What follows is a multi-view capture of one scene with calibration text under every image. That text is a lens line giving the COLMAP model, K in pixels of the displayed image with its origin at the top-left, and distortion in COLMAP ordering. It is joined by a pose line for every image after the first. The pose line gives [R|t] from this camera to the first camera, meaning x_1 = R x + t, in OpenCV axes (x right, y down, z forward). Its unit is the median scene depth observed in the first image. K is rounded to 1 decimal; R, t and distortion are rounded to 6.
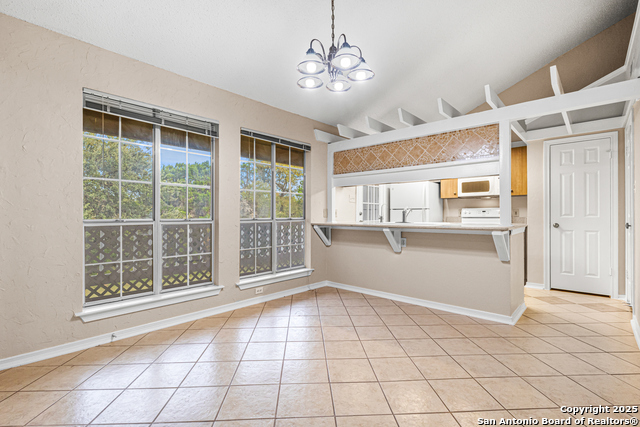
lens RADIAL K [[294.1, 0, 320.6], [0, 294.1, 216.5], [0, 0, 1]] dist [-0.000820, -0.000011]
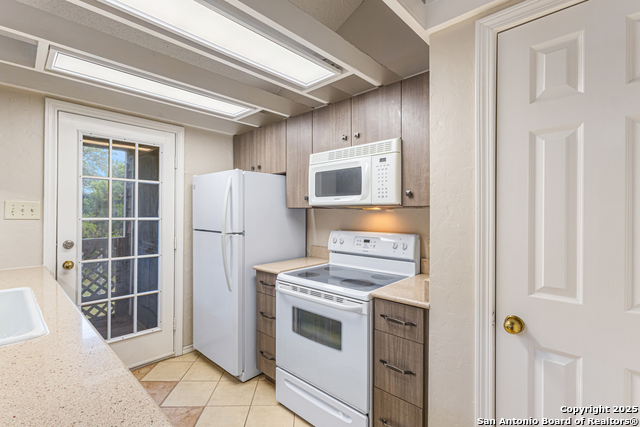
lens RADIAL K [[296.7, 0, 320.0], [0, 296.7, 213.5], [0, 0, 1]] dist [0.000636, -0.000374]
pose [[0.999928, 0.008503, -0.008501, 0.513955], [-0.008510, 0.999963, -0.000784, -0.058501], [0.008494, 0.000857, 0.999964, 0.597953]]
